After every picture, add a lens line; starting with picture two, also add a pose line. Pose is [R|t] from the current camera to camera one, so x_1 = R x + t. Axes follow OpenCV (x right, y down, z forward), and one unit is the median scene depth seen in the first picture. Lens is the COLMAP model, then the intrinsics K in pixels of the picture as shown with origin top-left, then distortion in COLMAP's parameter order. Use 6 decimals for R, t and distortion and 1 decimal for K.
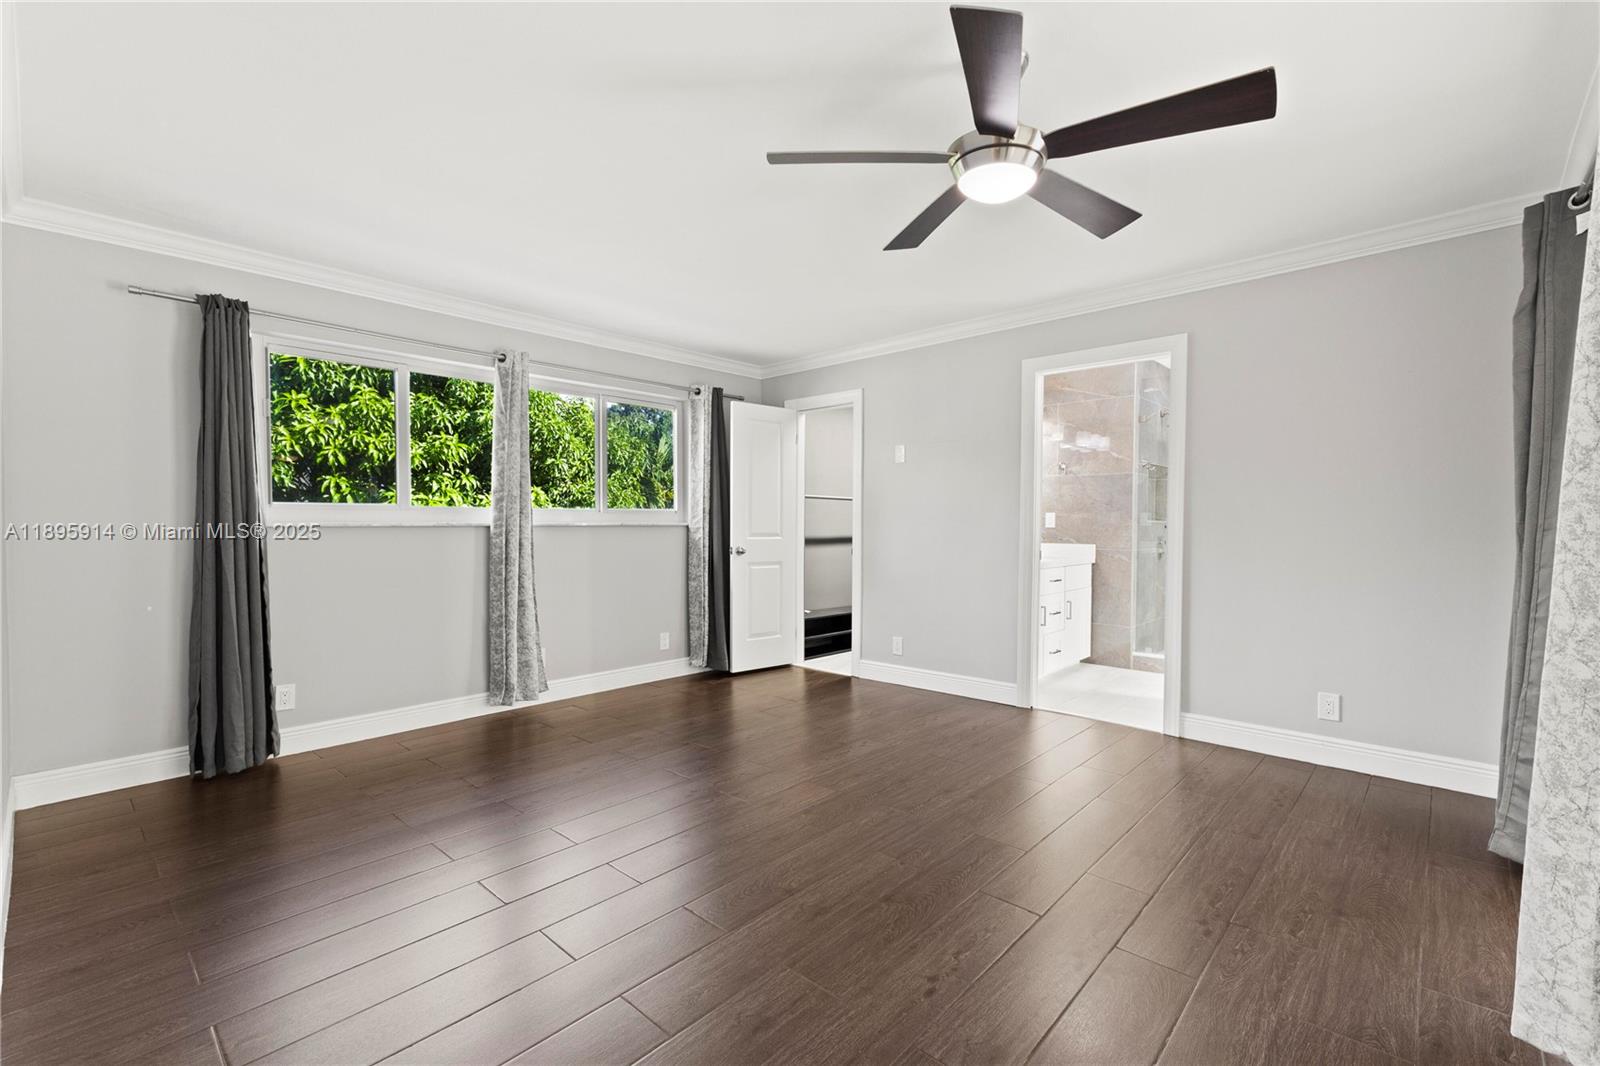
lens RADIAL K [[695.0, 0, 796.6], [0, 695.0, 544.8], [0, 0, 1]] dist [0.005614, 0.000025]
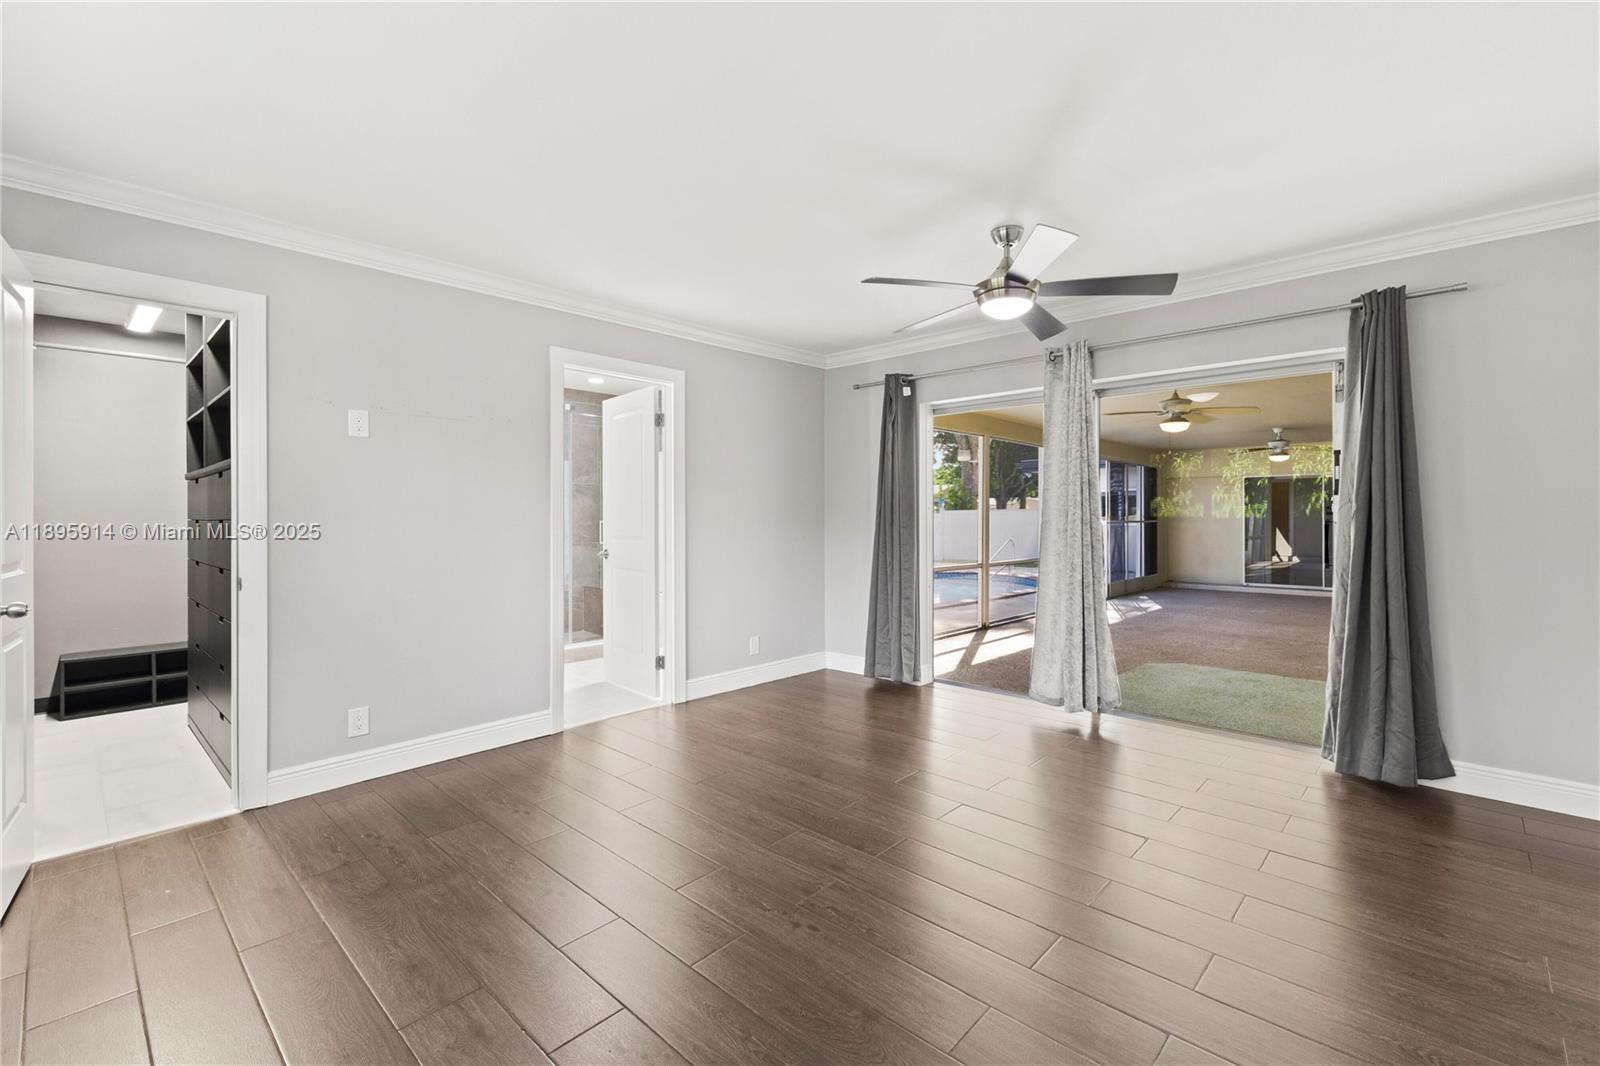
lens RADIAL K [[695.0, 0, 793.9], [0, 695.0, 521.2], [0, 0, 1]] dist [0.005614, 0.000025]
pose [[0.004193, -0.003280, 0.999986, -0.664237], [0.040437, 0.999177, 0.003108, -0.033994], [-0.999173, 0.040423, 0.004323, 0.801886]]
